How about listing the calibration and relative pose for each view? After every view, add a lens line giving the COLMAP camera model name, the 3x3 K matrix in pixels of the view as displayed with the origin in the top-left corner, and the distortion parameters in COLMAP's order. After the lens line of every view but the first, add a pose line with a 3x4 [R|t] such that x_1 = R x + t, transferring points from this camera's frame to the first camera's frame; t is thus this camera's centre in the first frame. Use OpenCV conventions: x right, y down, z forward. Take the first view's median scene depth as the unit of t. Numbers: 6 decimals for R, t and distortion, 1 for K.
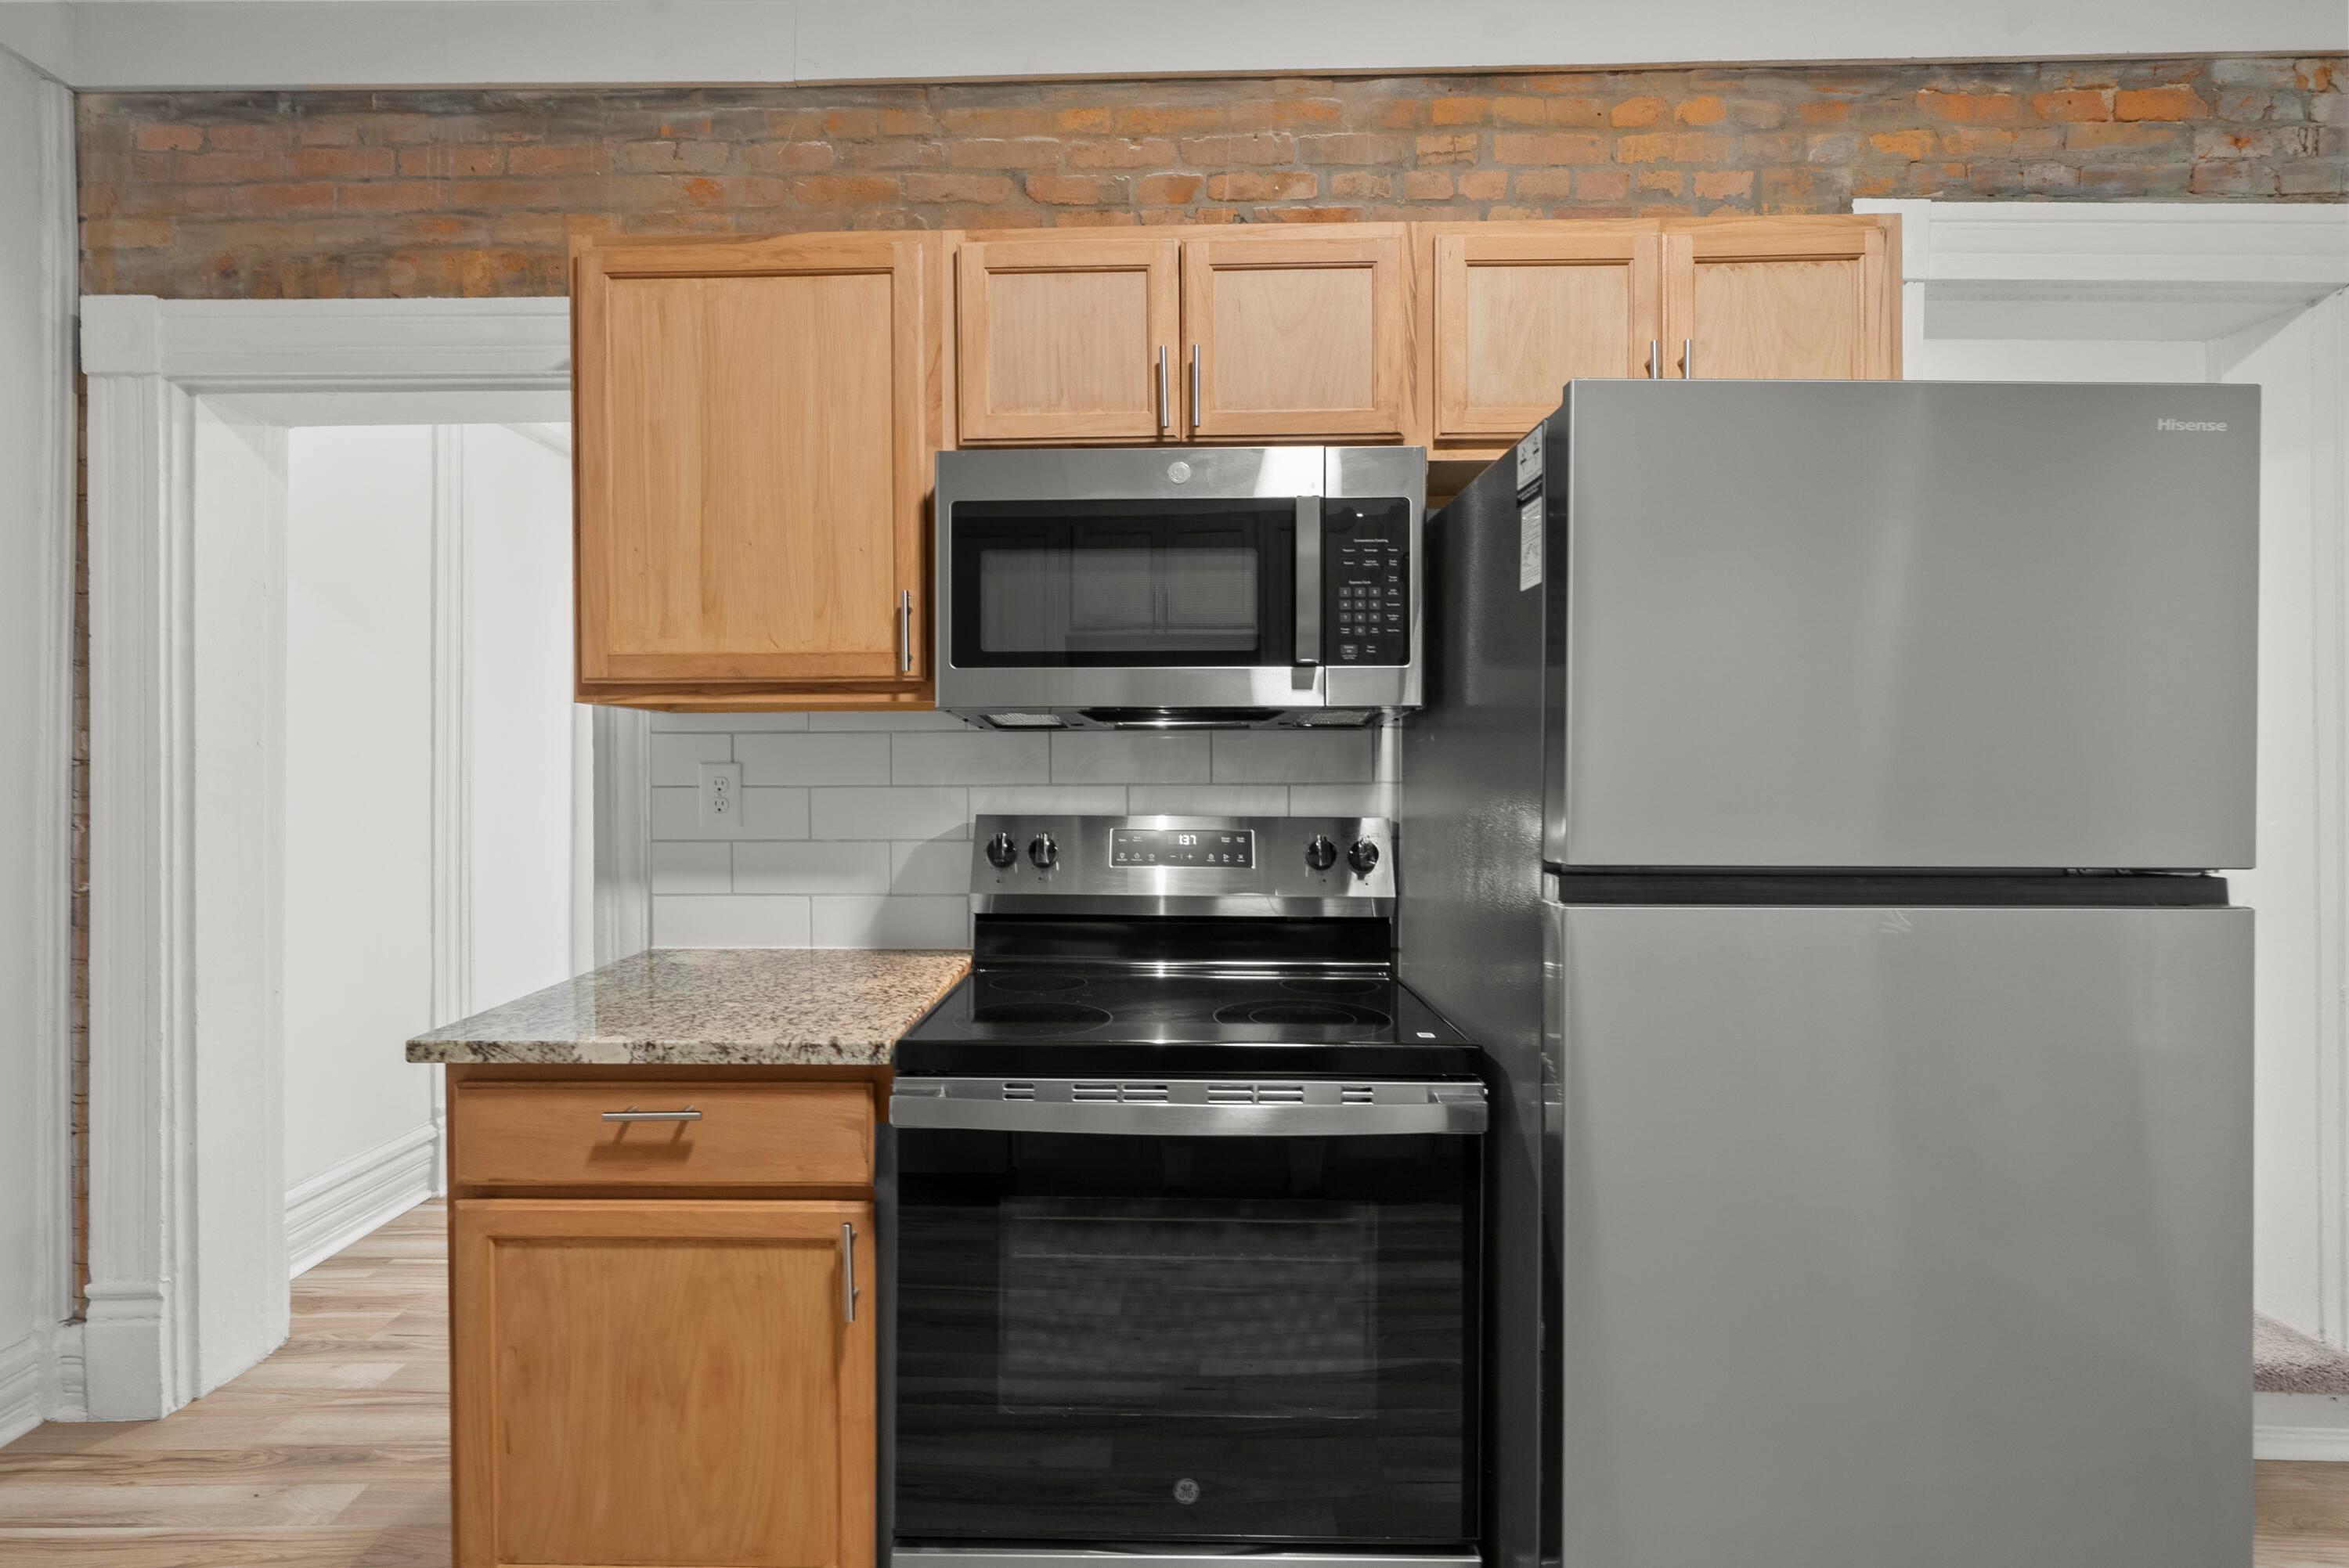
lens RADIAL K [[1070.6, 0, 1152.3], [0, 1070.6, 776.2], [0, 0, 1]] dist [0.000035, 0.000591]
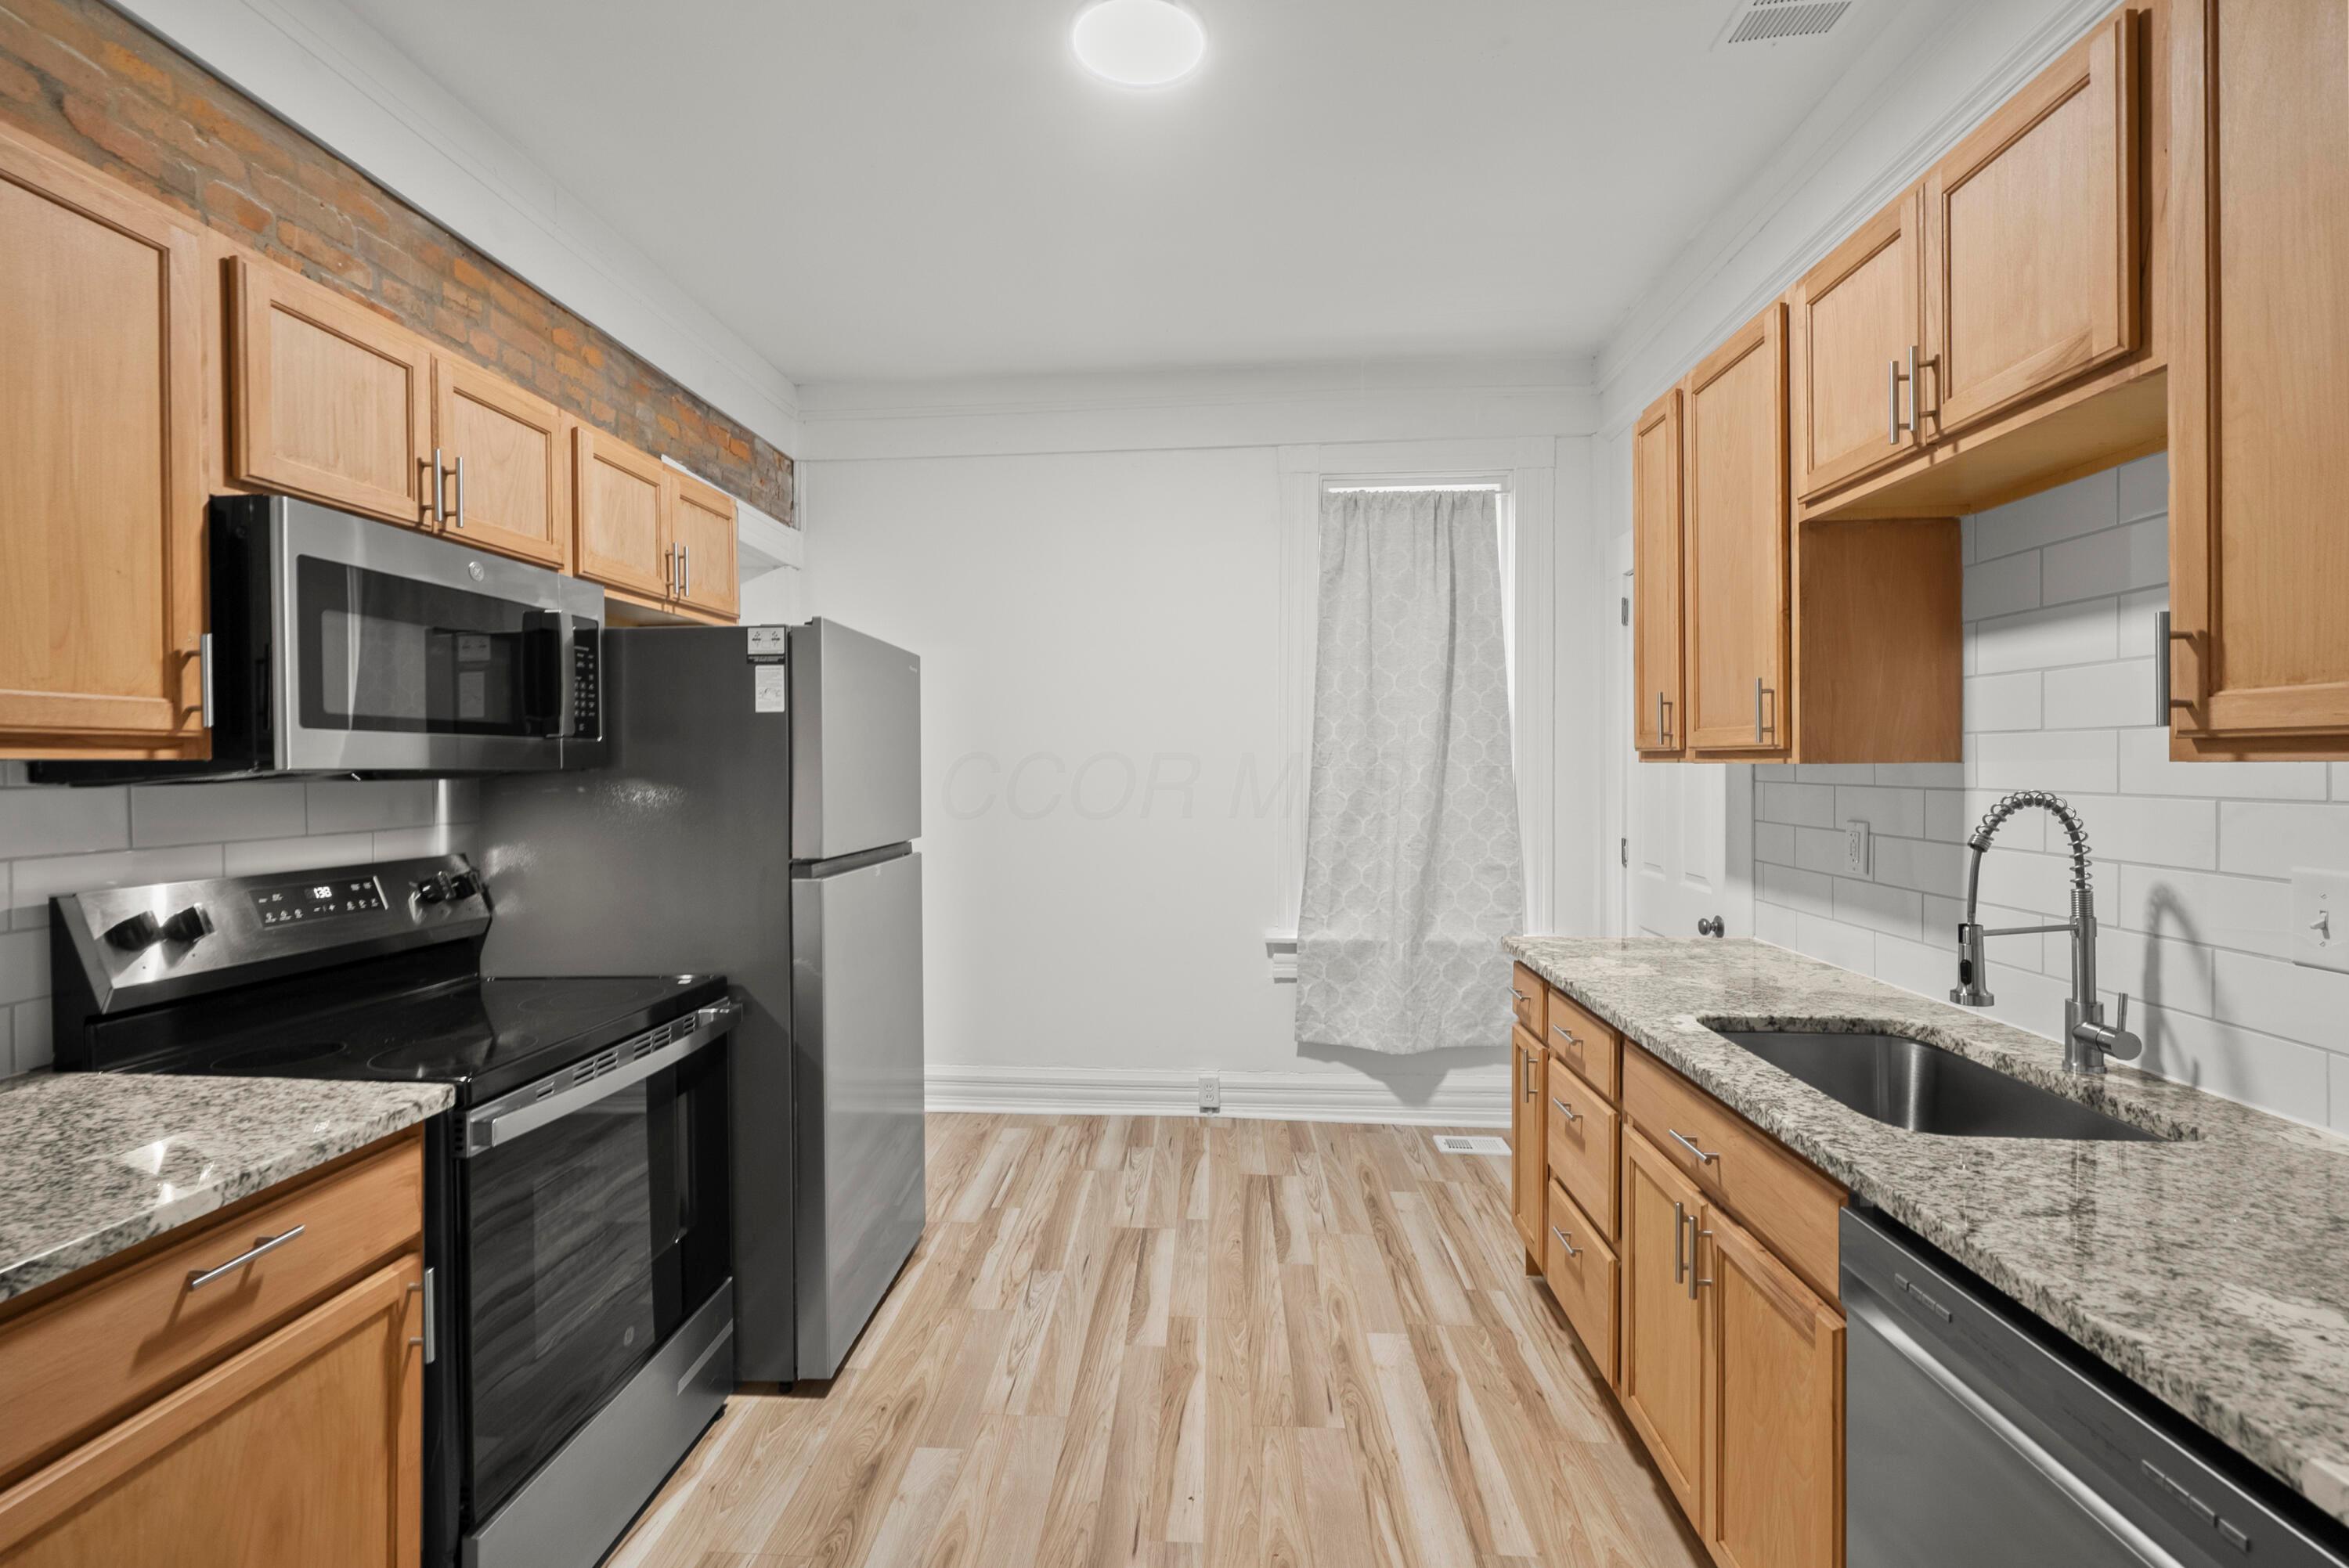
lens RADIAL K [[1020.5, 0, 1149.1], [0, 1020.5, 770.2], [0, 0, 1]] dist [0.001444, 0.000242]
pose [[0.069598, -0.002915, 0.997571, -0.837706], [0.013913, 0.999901, 0.001952, -0.044270], [-0.997478, 0.013743, 0.069632, 0.145945]]
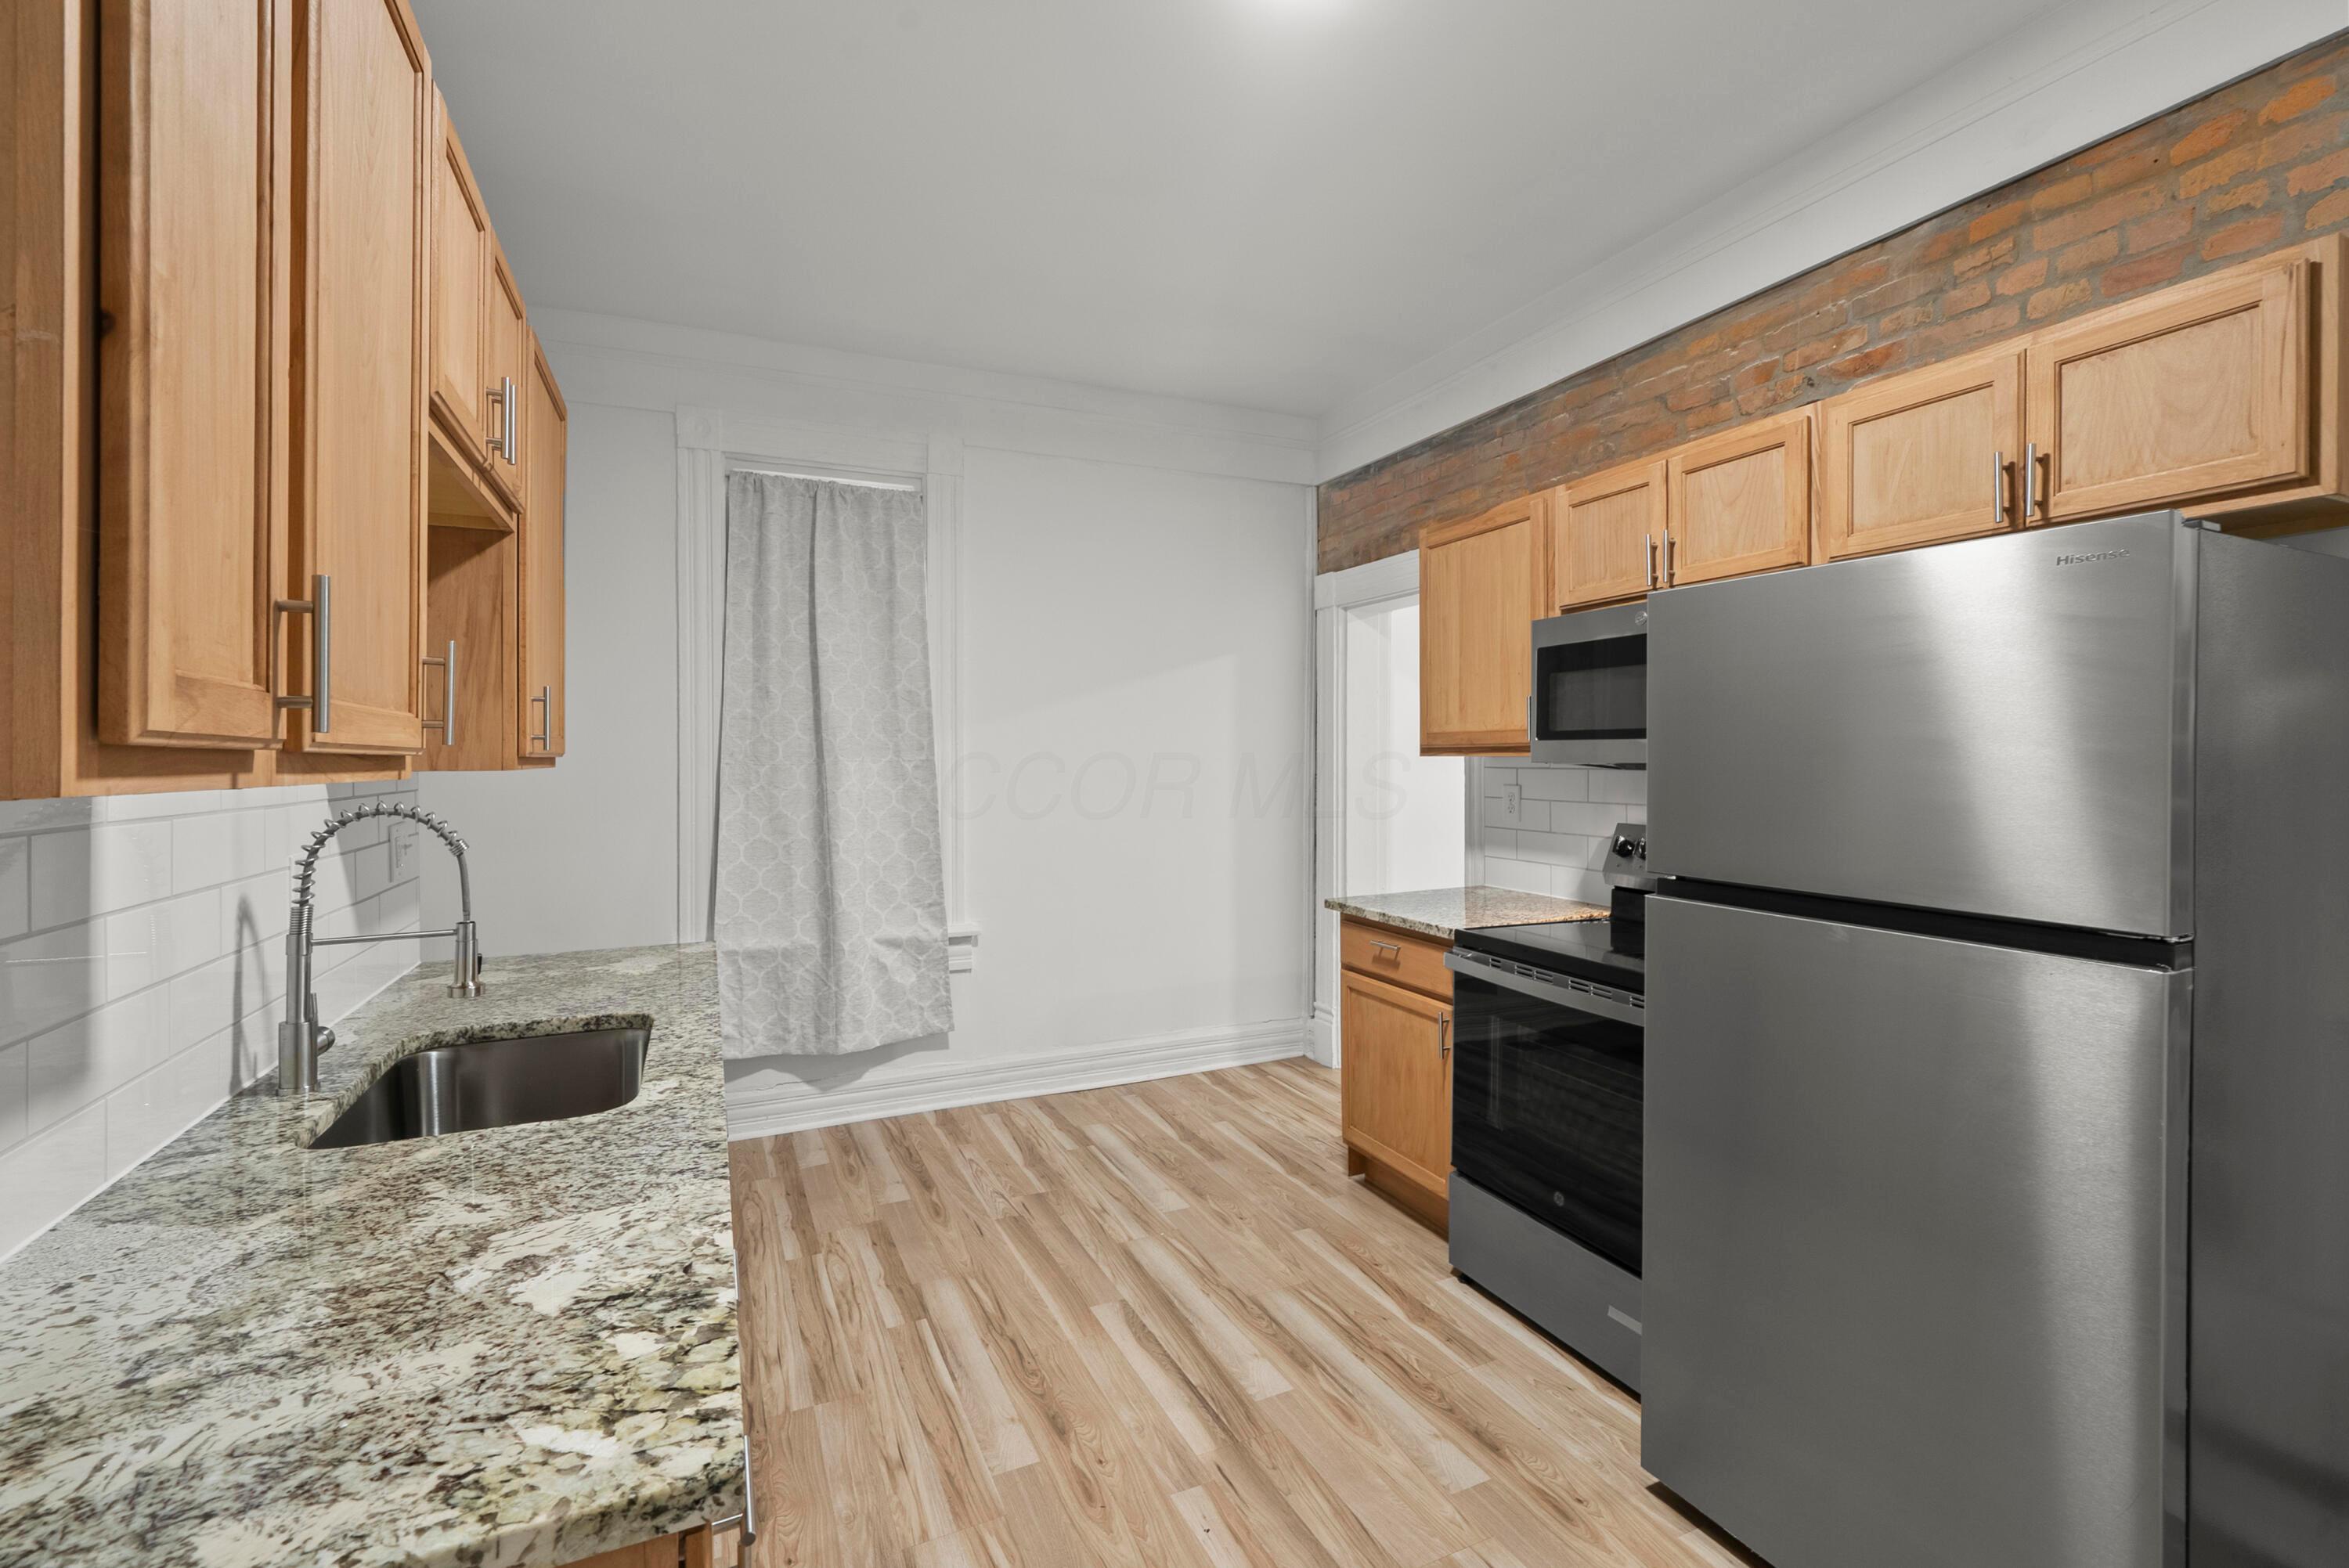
lens RADIAL K [[1023.1, 0, 1173.9], [0, 1023.1, 756.3], [0, 0, 1]] dist [0.000167, -0.000476]
pose [[0.430136, 0.003004, -0.902759, 0.887292], [-0.006492, 0.999979, 0.000234, -0.056870], [0.902741, 0.005760, 0.430147, -0.234625]]
